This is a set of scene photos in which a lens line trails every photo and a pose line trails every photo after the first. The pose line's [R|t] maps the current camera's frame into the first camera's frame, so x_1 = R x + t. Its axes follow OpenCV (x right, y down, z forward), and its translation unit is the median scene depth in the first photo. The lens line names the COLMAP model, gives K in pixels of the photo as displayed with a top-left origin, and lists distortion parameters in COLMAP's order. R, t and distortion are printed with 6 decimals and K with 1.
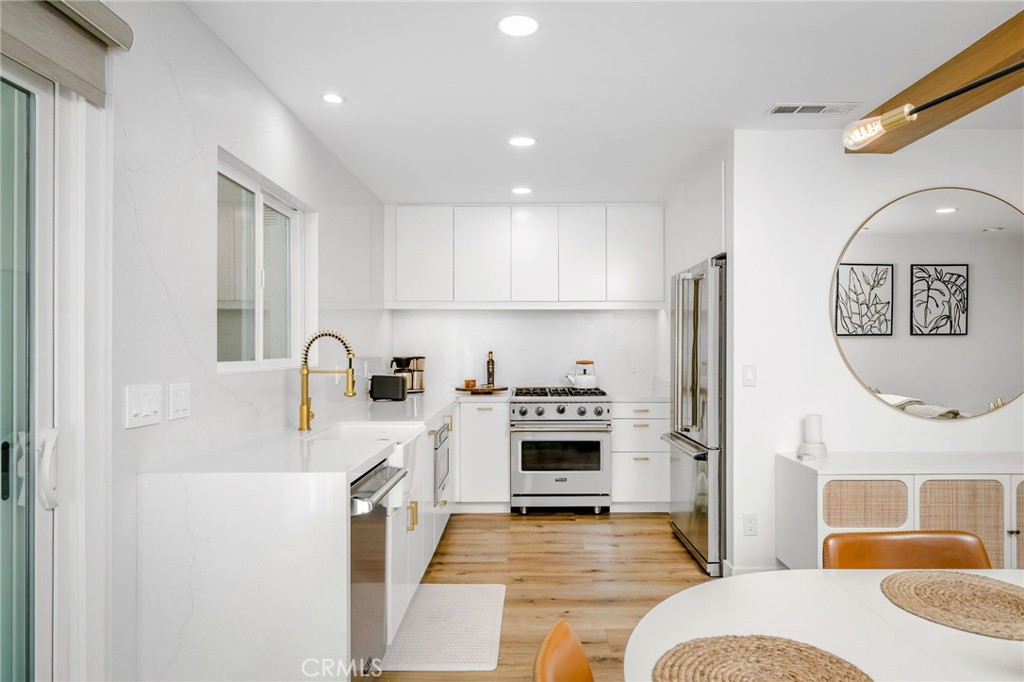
lens RADIAL K [[635.4, 0, 515.9], [0, 635.4, 348.2], [0, 0, 1]] dist [-0.007176, -0.001010]
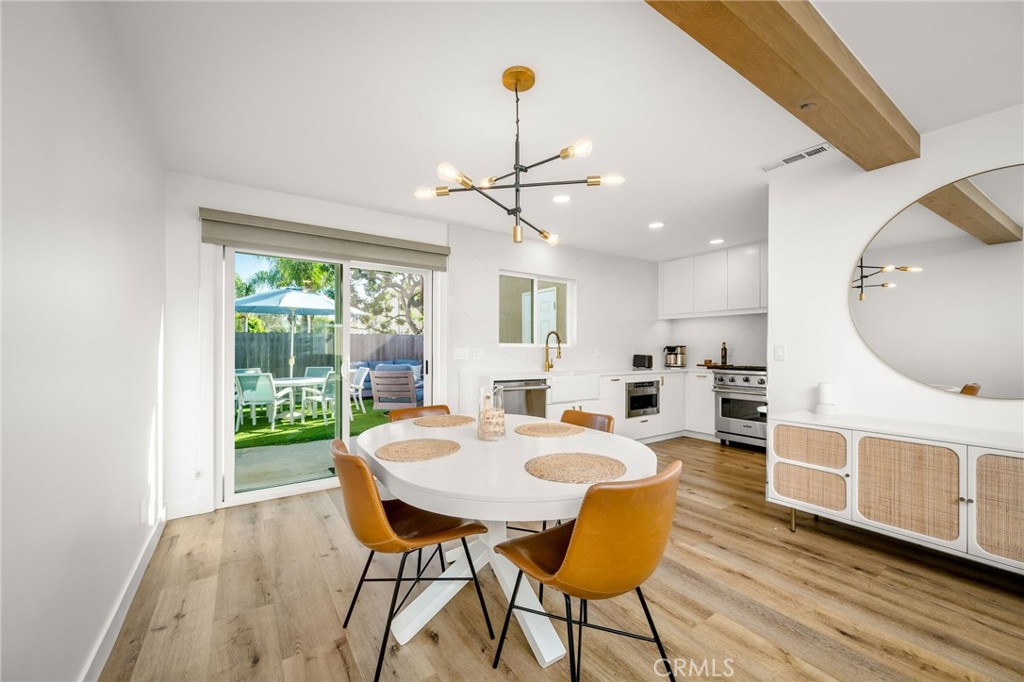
lens RADIAL K [[404.7, 0, 515.9], [0, 404.7, 345.9], [0, 0, 1]] dist [0.003985, -0.000021]
pose [[0.572473, -0.004115, -0.819913, 0.539769], [-0.001413, 0.999981, -0.006005, 0.022750], [0.819923, 0.004596, 0.572456, -0.005969]]
